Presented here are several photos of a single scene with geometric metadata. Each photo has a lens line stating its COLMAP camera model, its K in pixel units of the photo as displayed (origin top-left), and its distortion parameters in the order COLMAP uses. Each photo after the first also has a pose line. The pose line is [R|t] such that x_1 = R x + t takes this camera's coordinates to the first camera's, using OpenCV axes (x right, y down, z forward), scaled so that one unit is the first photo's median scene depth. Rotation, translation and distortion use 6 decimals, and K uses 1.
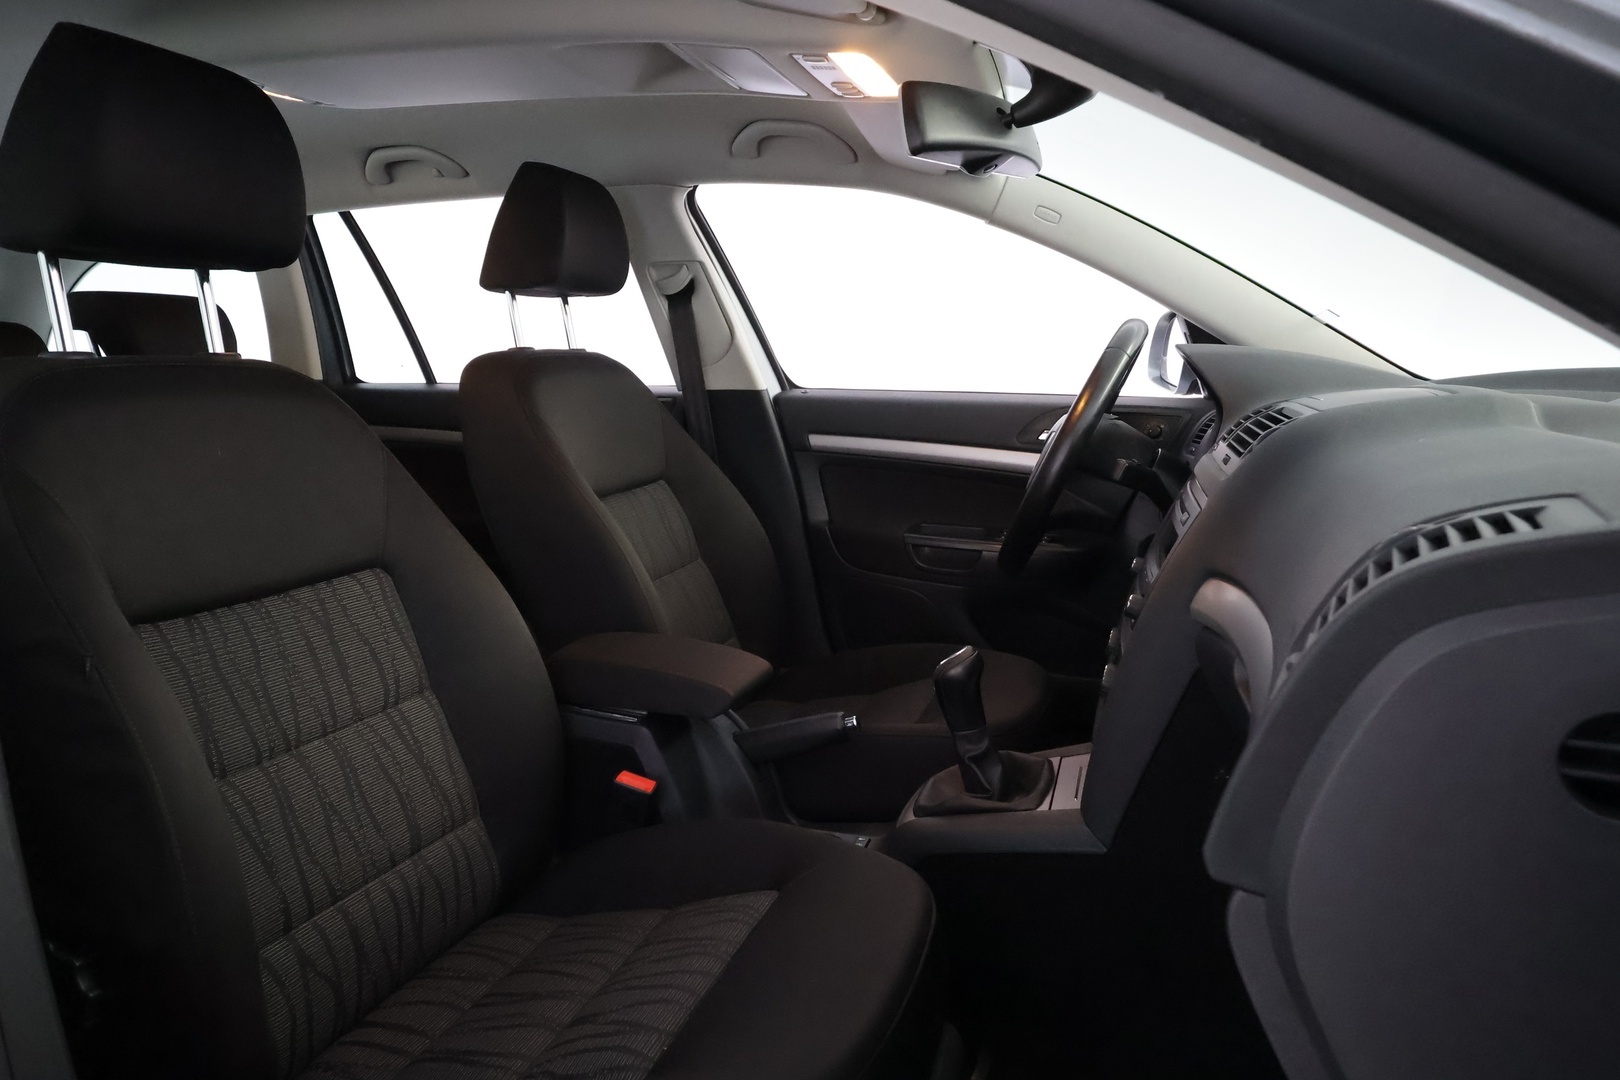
lens RADIAL K [[1055.9, 0, 810.0], [0, 1055.9, 540.0], [0, 0, 1]] dist [-0.001293, 0.003535]
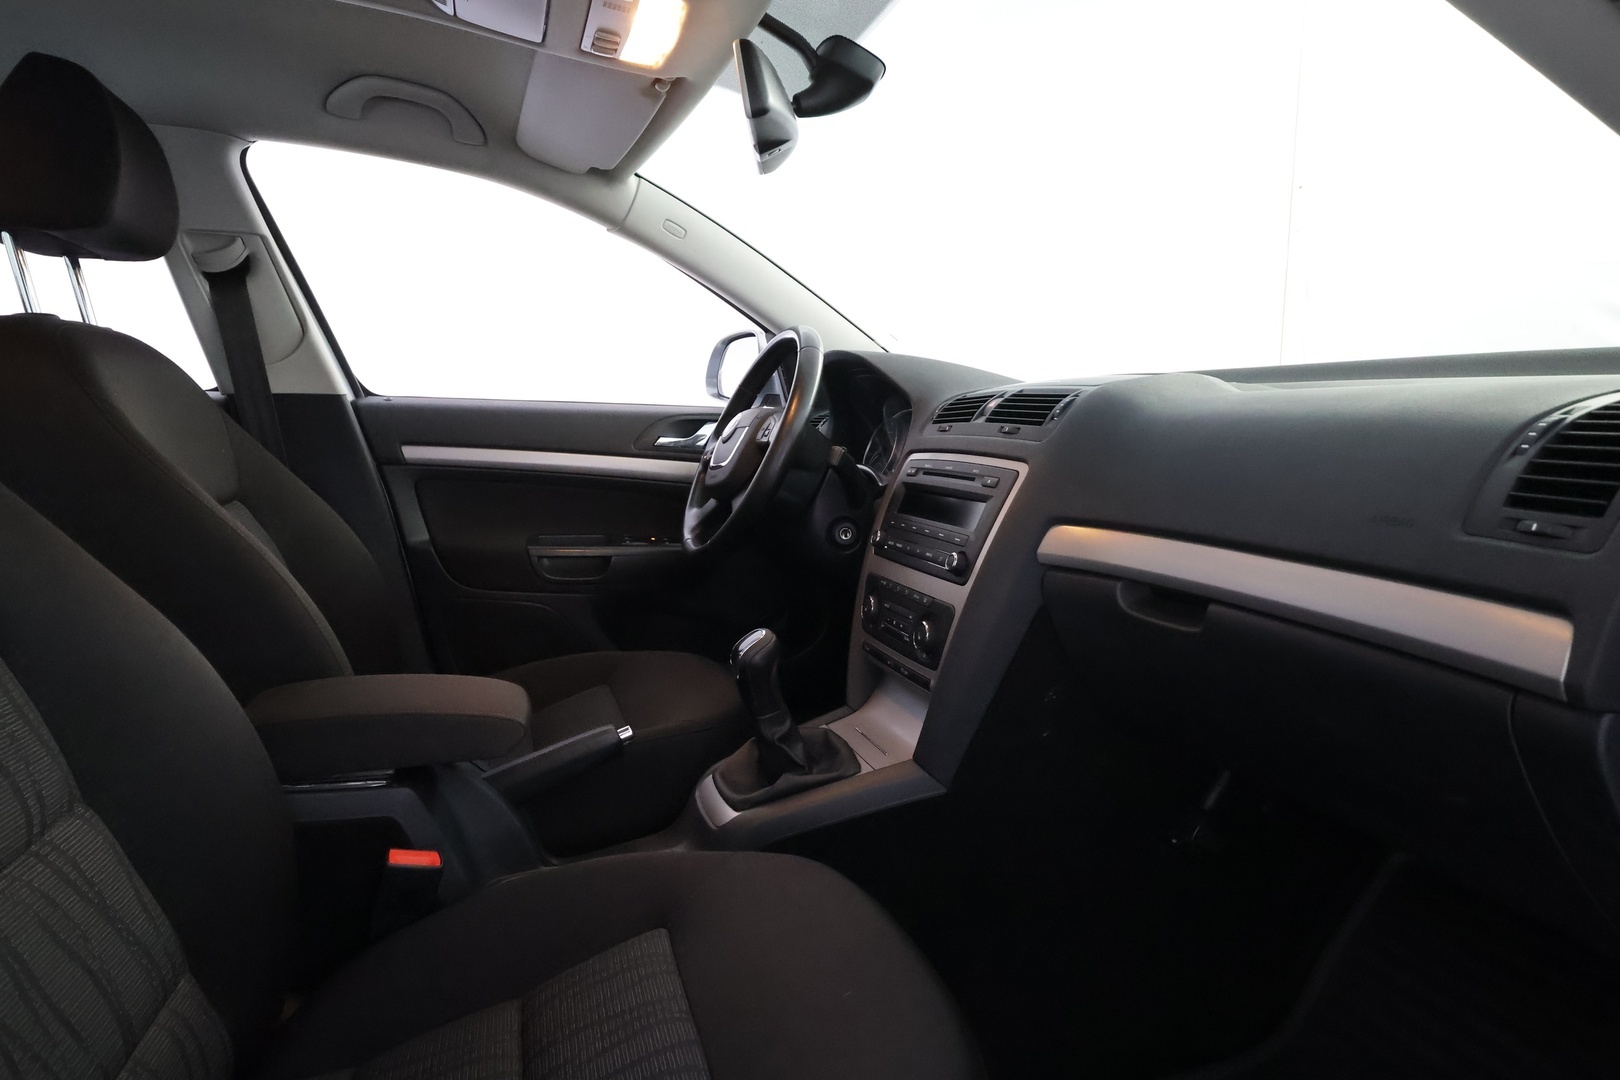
lens RADIAL K [[934.0, 0, 814.2], [0, 934.0, 535.2], [0, 0, 1]] dist [0.036563, -0.001218]
pose [[0.804017, -0.069028, 0.590586, -0.236468], [0.090121, 0.995911, -0.006287, 0.015465], [-0.587737, 0.058279, 0.806950, 0.177525]]
